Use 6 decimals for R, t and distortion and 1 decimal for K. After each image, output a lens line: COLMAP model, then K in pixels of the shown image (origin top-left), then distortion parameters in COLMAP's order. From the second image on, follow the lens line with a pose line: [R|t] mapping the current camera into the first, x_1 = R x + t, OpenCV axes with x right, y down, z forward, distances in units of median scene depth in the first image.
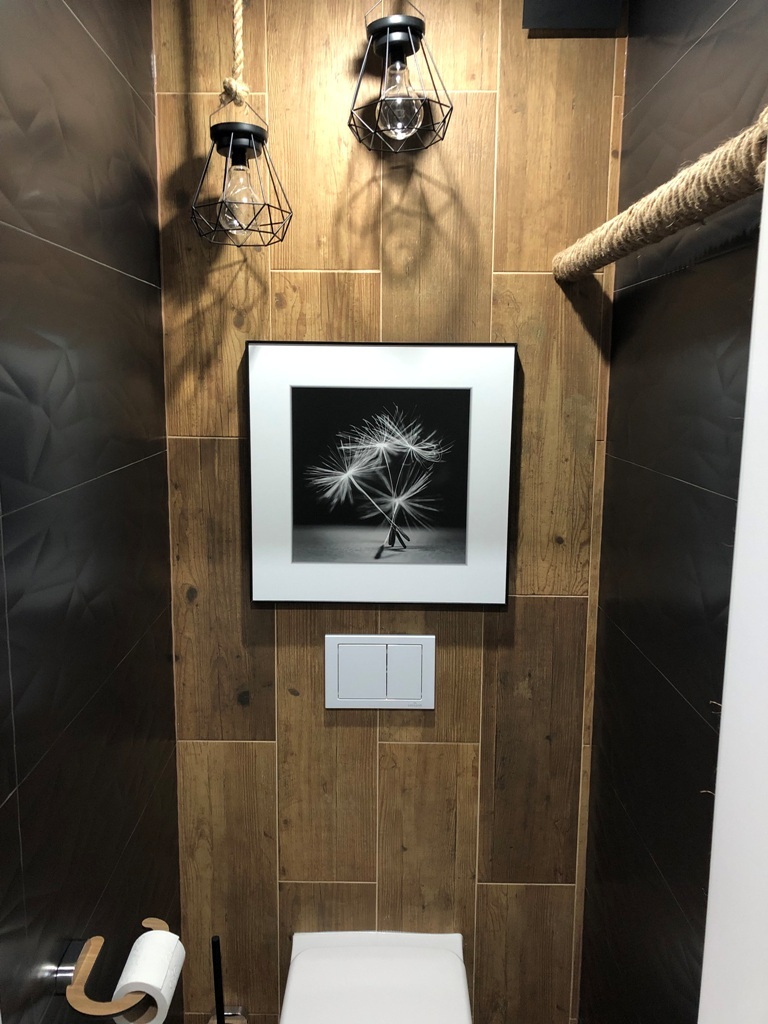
lens RADIAL K [[839.4, 0, 379.8], [0, 839.4, 508.9], [0, 0, 1]] dist [0.035305, -0.033431]
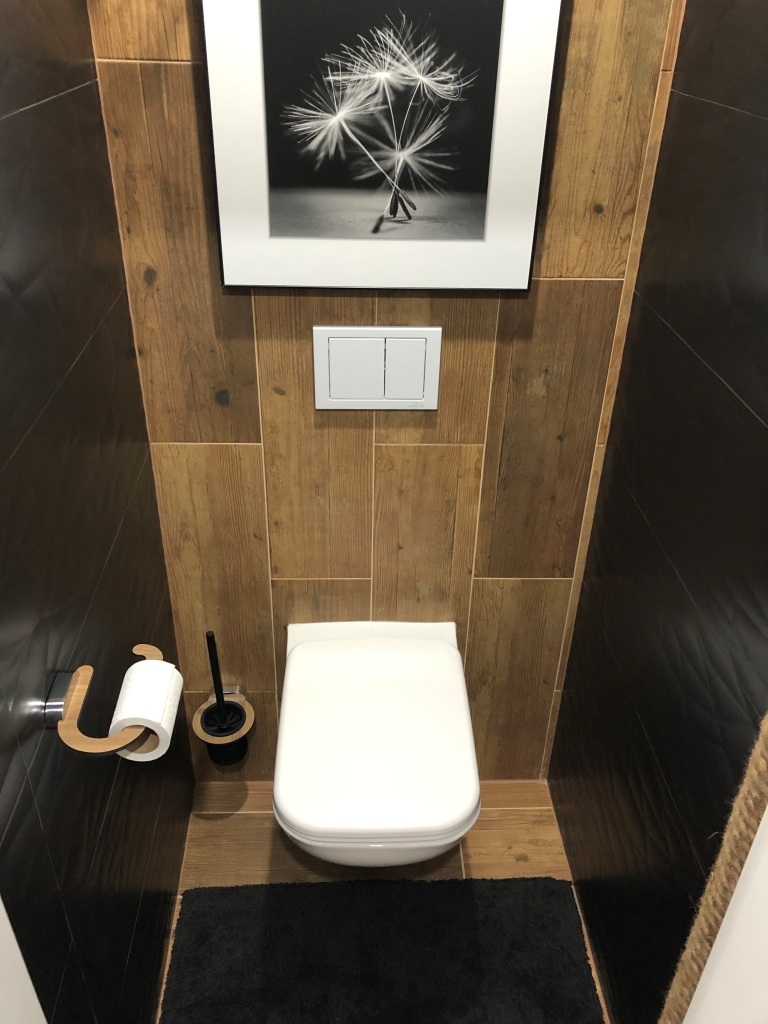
lens RADIAL K [[839.4, 0, 379.8], [0, 839.4, 508.9], [0, 0, 1]] dist [0.035305, -0.033431]
pose [[0.999324, -0.009295, 0.035570, -0.029357], [-0.005031, 0.923835, 0.382759, -0.005842], [-0.036418, -0.382679, 0.923163, 0.137890]]
